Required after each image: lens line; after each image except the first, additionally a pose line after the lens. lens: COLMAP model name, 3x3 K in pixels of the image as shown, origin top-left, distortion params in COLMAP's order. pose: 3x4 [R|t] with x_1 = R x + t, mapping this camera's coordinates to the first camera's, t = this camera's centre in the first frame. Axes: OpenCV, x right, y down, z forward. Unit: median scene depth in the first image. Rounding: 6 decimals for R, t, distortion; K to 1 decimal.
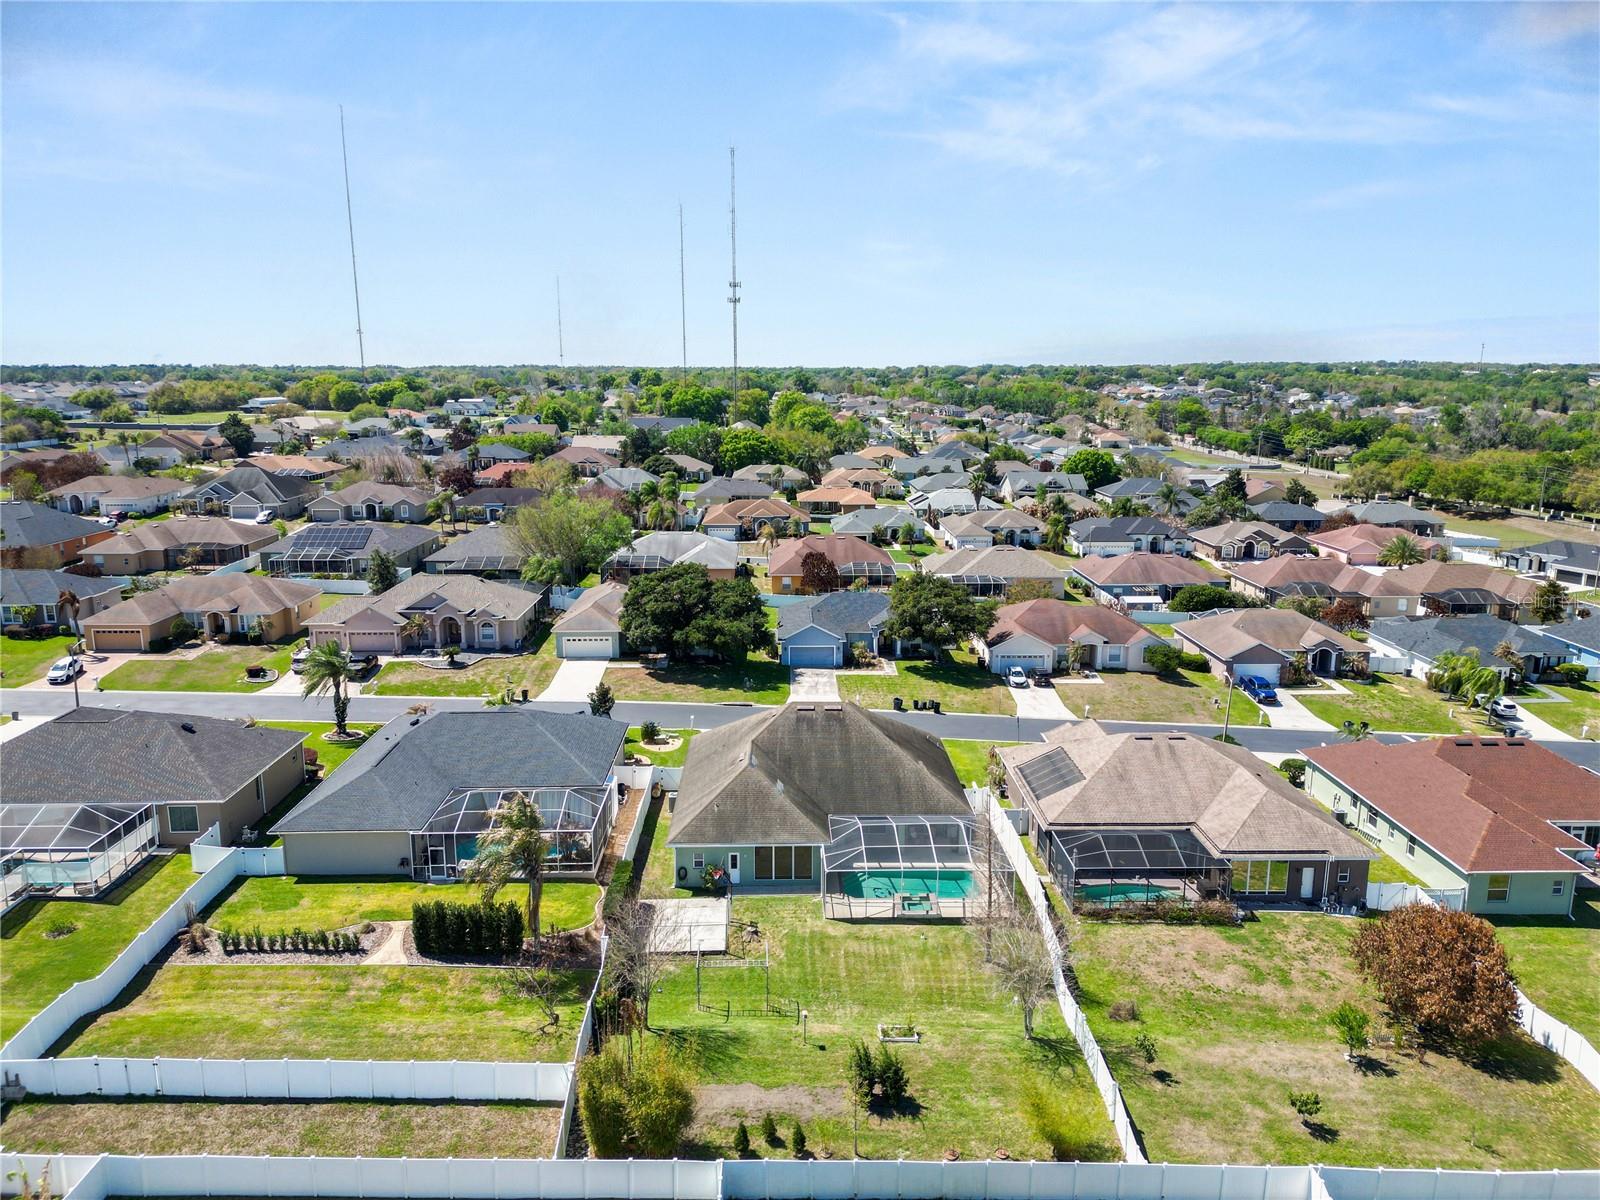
lens RADIAL K [[1127.8, 0, 794.0], [0, 1127.8, 577.9], [0, 0, 1]] dist [0.055975, -0.055804]
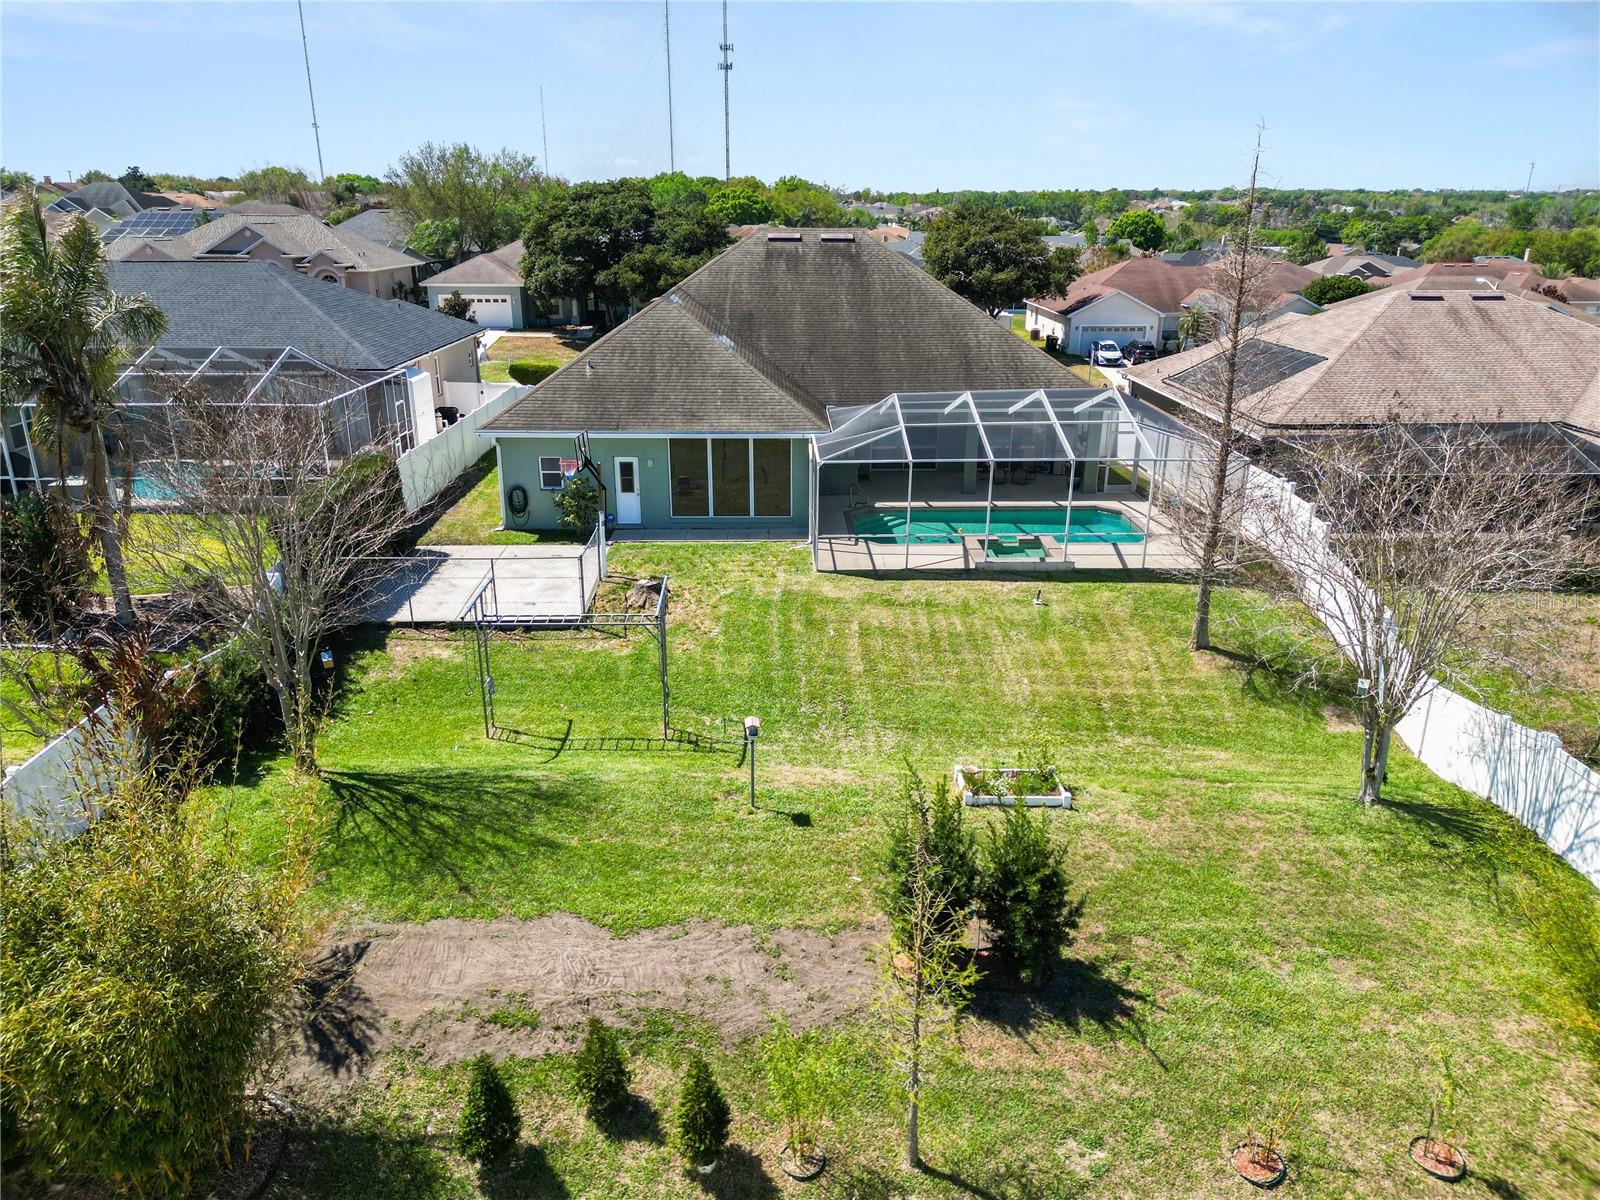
lens RADIAL K [[1120.2, 0, 795.9], [0, 1120.2, 598.3], [0, 0, 1]] dist [0.092653, -0.098573]
pose [[0.999995, 0.002940, 0.001116, 0.019264], [-0.003072, 0.989205, 0.146508, 0.252265], [-0.000673, -0.146510, 0.989209, 0.570139]]
